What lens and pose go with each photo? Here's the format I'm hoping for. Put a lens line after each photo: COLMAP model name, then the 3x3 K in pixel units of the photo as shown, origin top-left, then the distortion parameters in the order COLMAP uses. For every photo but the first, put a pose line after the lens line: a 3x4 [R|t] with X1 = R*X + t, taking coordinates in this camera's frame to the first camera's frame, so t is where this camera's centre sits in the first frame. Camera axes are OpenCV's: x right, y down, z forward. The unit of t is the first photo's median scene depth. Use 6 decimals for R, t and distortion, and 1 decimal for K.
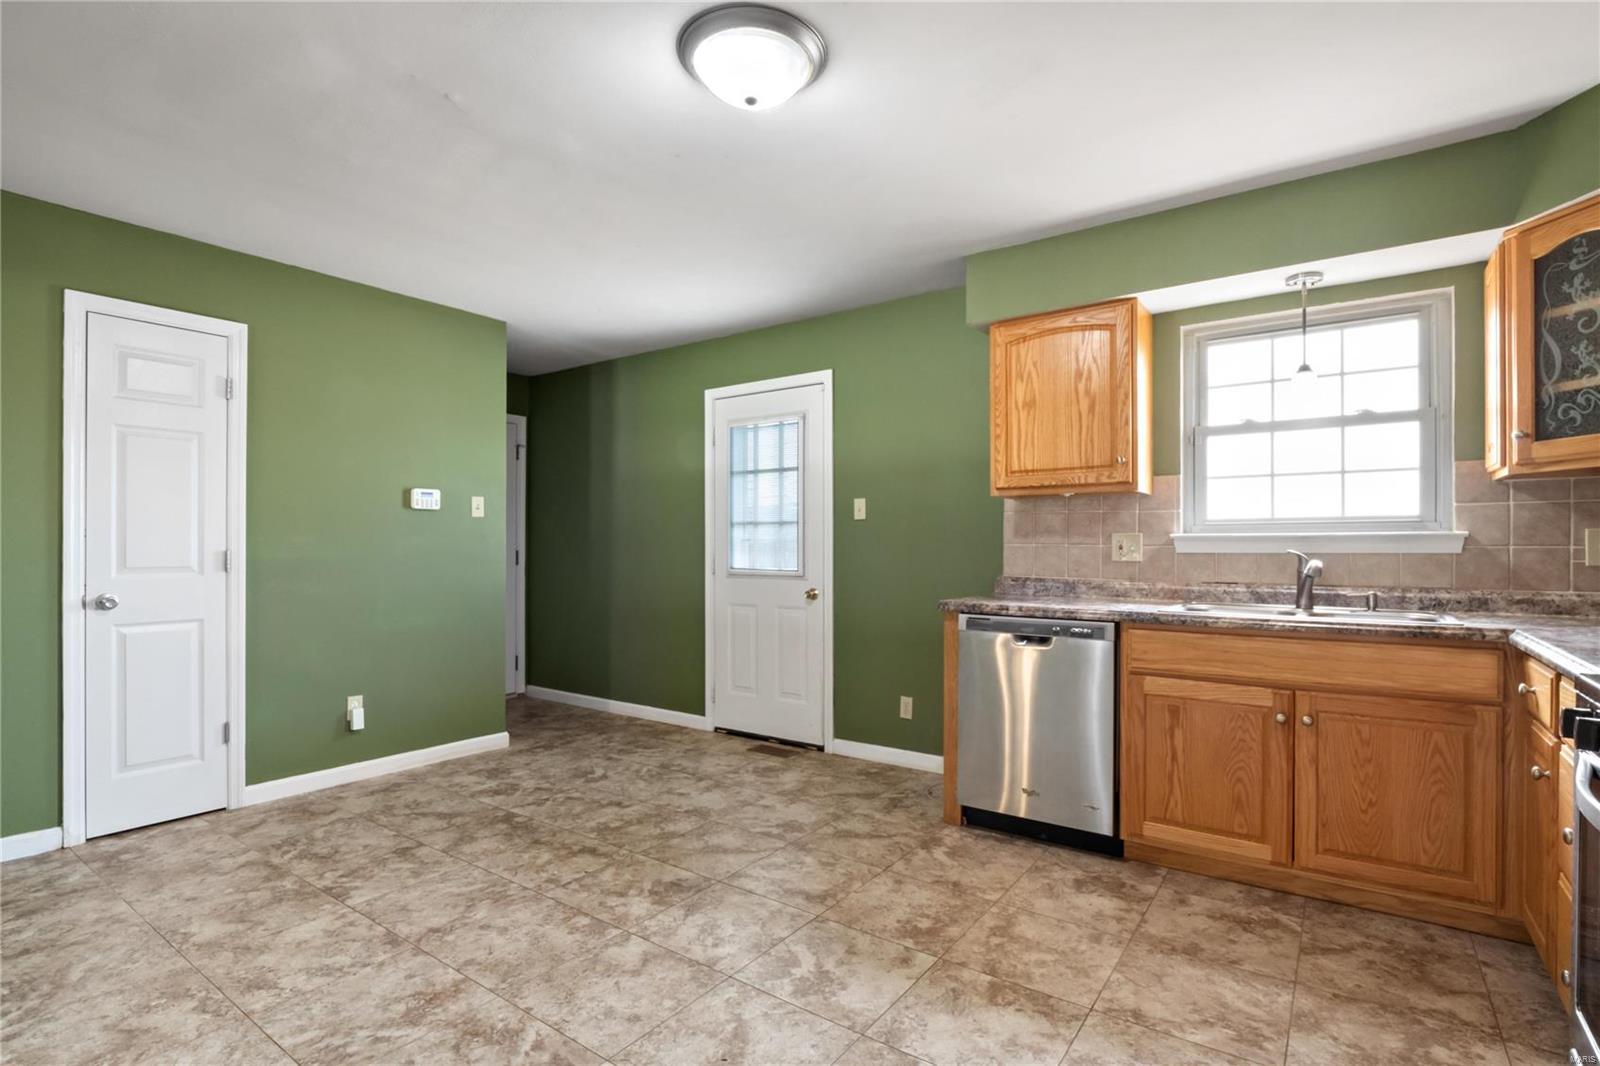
lens RADIAL K [[732.4, 0, 797.6], [0, 732.4, 545.7], [0, 0, 1]] dist [-0.002601, -0.000200]
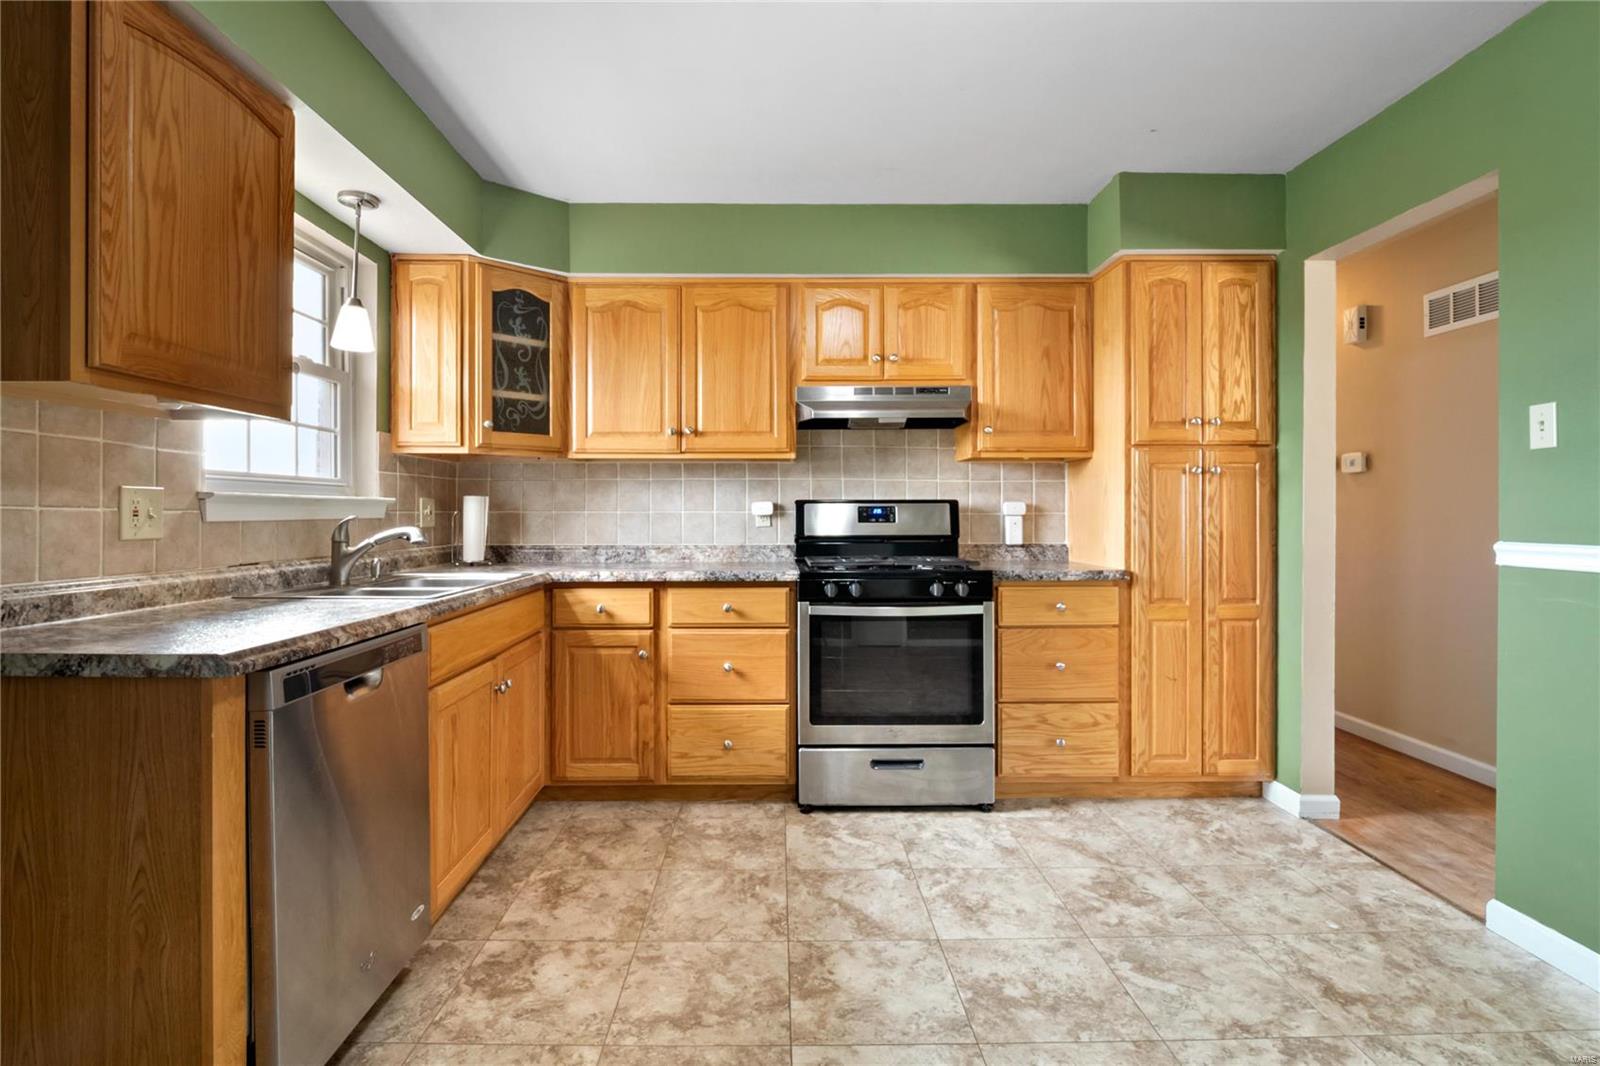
lens RADIAL K [[773.1, 0, 807.3], [0, 773.1, 518.8], [0, 0, 1]] dist [0.001463, 0.000341]
pose [[-0.595255, 0.004045, 0.803527, -0.412150], [0.013677, 0.999893, 0.005098, 0.014112], [-0.803420, 0.014025, -0.595247, 1.306890]]
